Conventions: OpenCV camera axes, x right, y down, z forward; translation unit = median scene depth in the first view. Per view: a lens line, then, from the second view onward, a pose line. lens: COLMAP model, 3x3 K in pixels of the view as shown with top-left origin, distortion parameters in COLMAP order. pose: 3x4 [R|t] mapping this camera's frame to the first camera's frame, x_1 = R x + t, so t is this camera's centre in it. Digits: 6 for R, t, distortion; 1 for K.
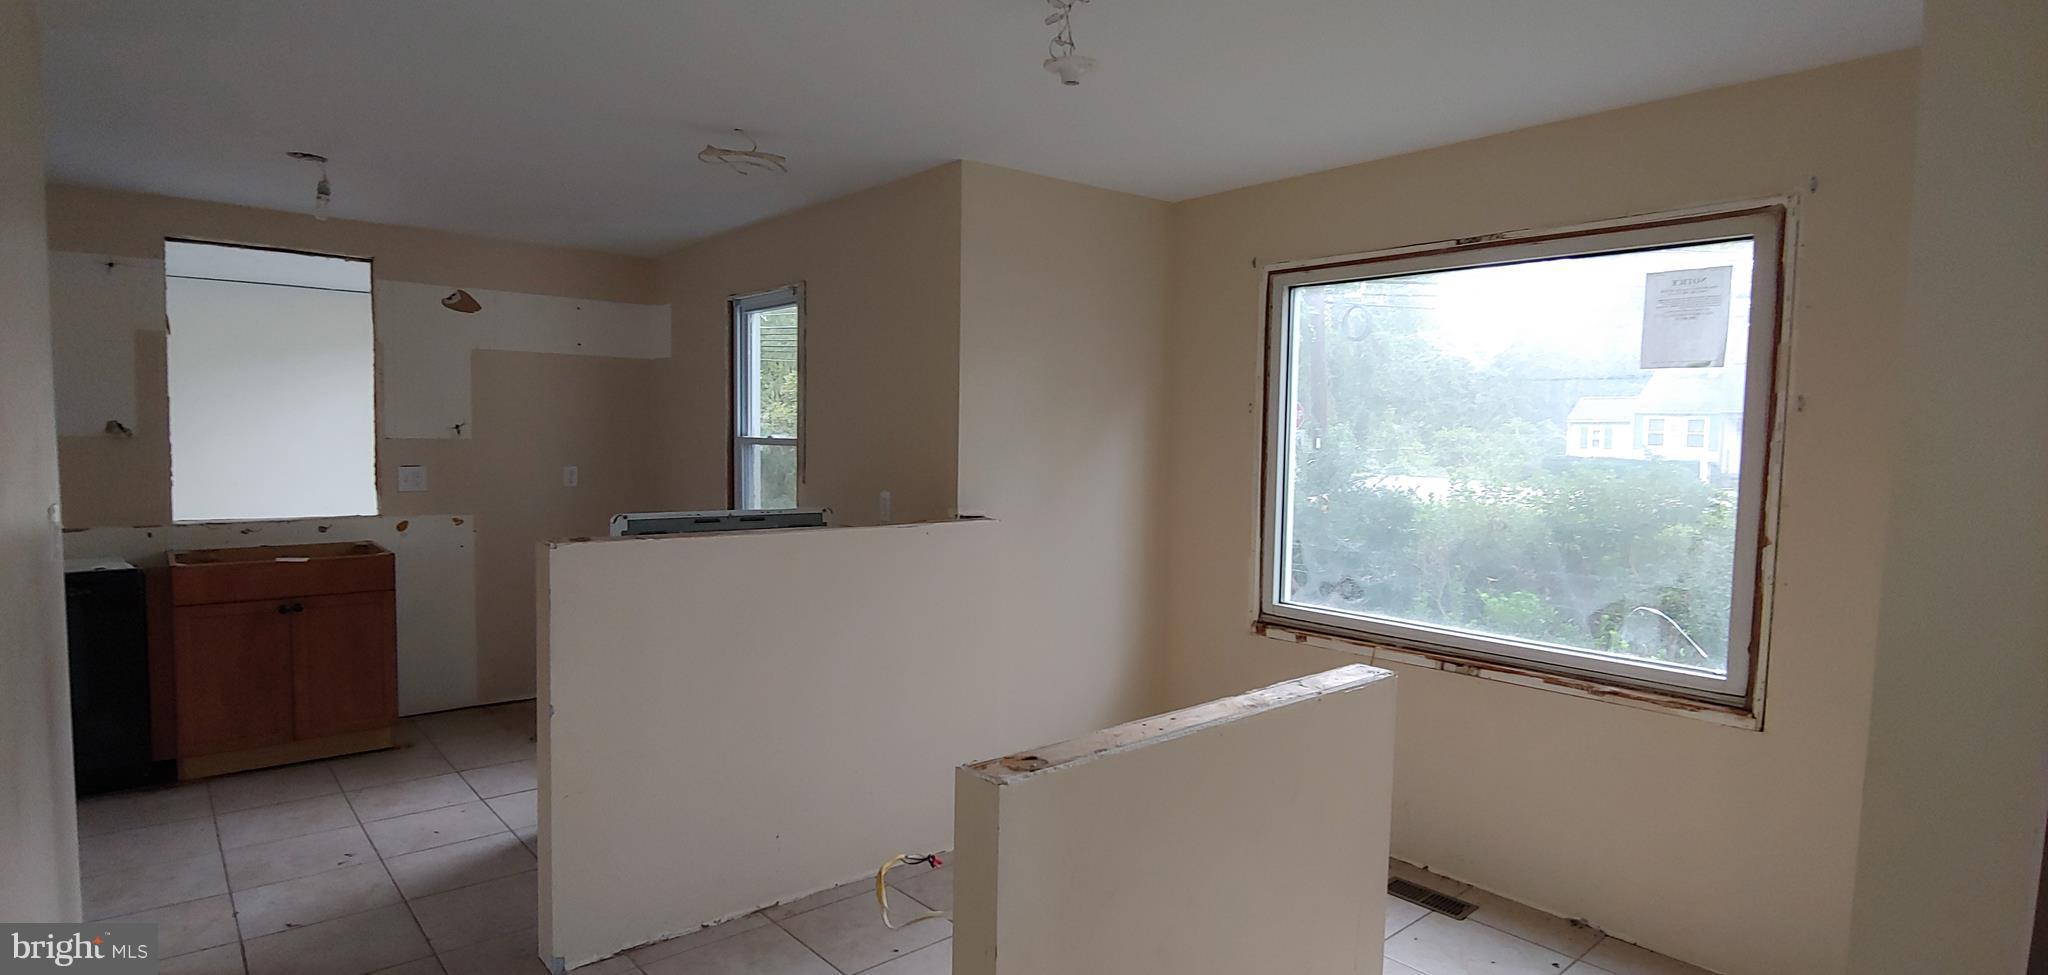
lens RADIAL K [[1022.9, 0, 1023.4], [0, 1022.9, 497.2], [0, 0, 1]] dist [-0.013314, 0.000170]
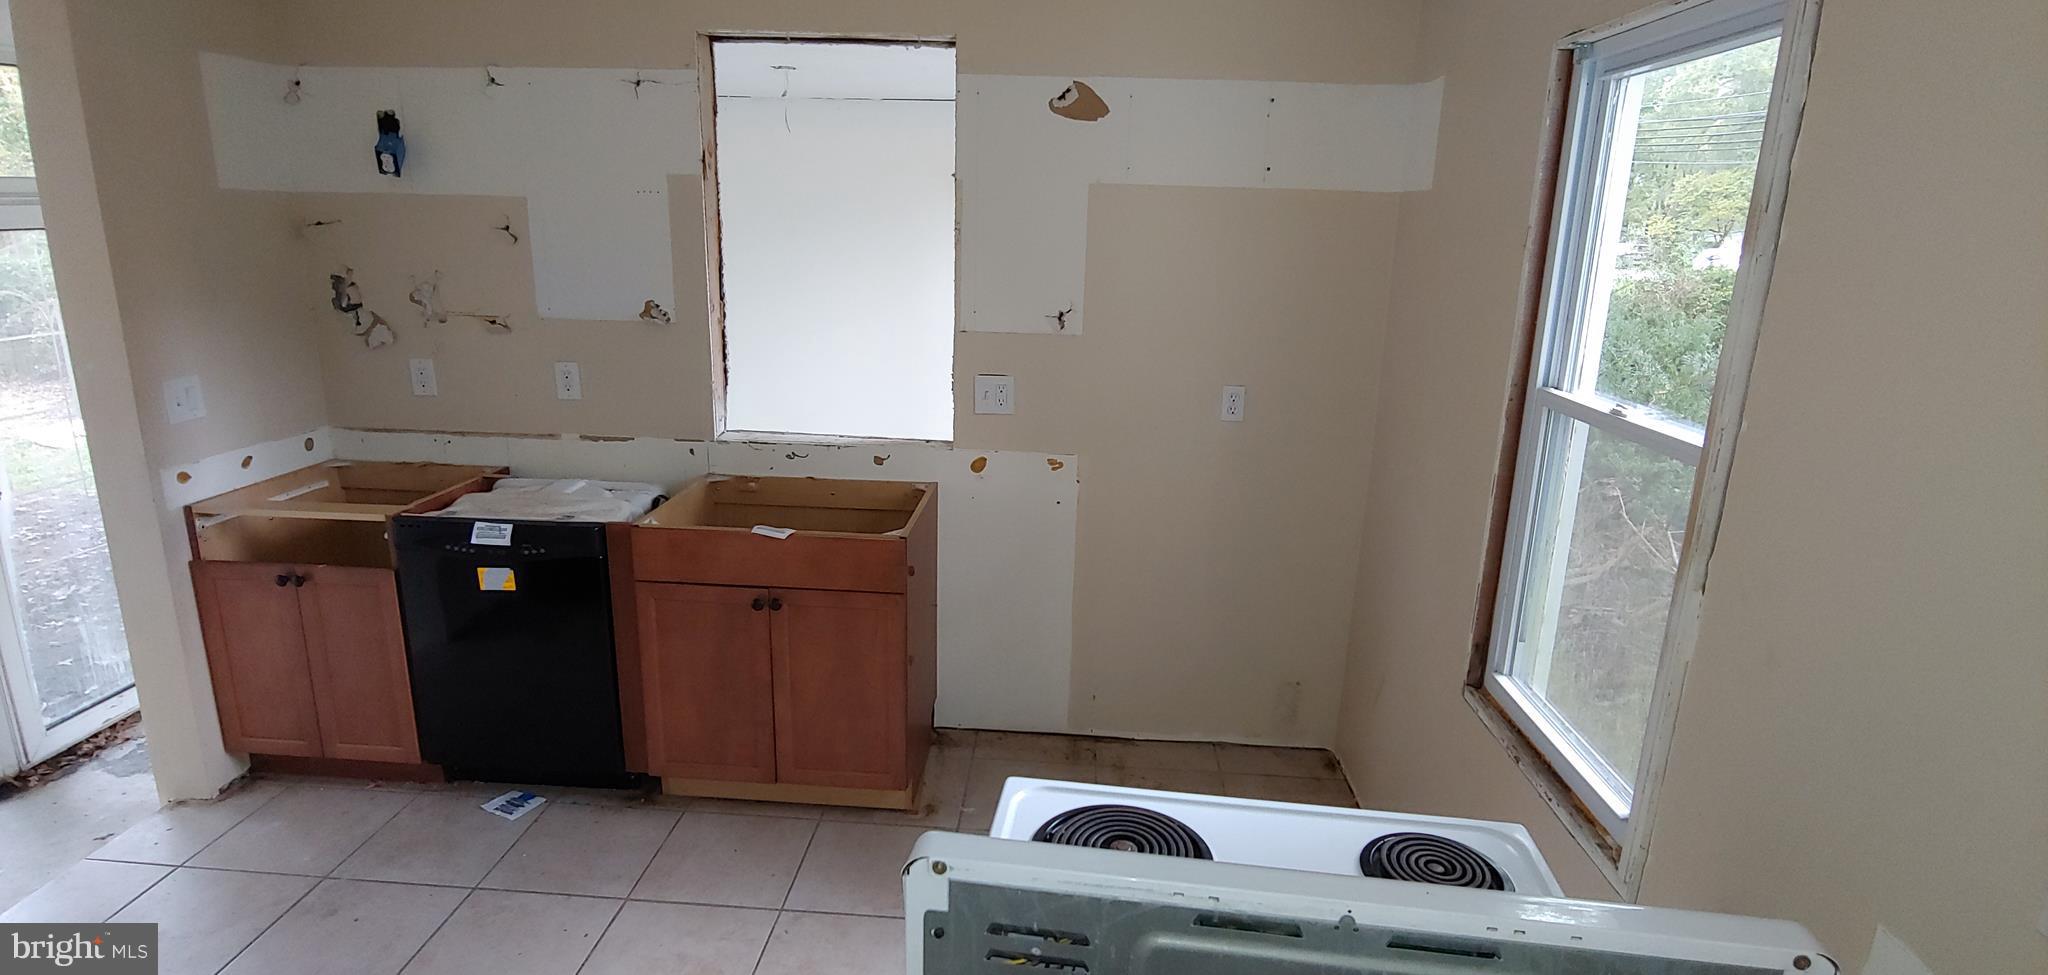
lens RADIAL K [[1022.9, 0, 1011.4], [0, 1022.9, 489.5], [0, 0, 1]] dist [-0.013314, 0.000170]
pose [[0.707065, 0.181186, -0.683543, -0.137868], [-0.059231, 0.978396, 0.198072, -0.089605], [0.704664, -0.099563, 0.702521, 0.548465]]
